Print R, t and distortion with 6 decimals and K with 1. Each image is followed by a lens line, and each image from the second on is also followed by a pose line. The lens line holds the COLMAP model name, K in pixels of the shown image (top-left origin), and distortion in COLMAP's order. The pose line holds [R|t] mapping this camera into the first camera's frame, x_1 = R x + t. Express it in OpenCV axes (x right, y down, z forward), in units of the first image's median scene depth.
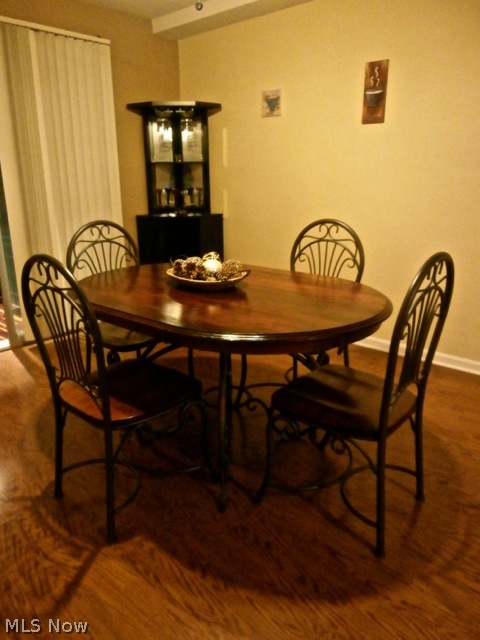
lens RADIAL K [[447.7, 0, 240.0], [0, 447.7, 320.0], [0, 0, 1]] dist [-0.046038, -0.000504]
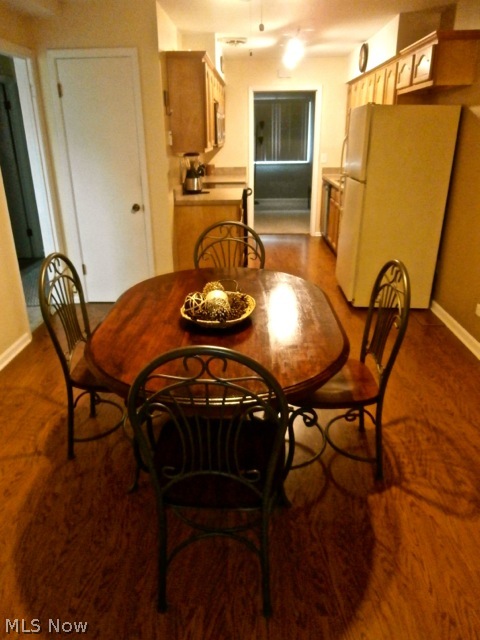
lens RADIAL K [[447.7, 0, 240.0], [0, 447.7, 320.0], [0, 0, 1]] dist [-0.046038, -0.000504]
pose [[-0.625183, -0.278171, 0.729224, -0.993334], [0.242339, 0.818962, 0.520166, -0.683352], [-0.741901, 0.501919, -0.444589, 1.714235]]
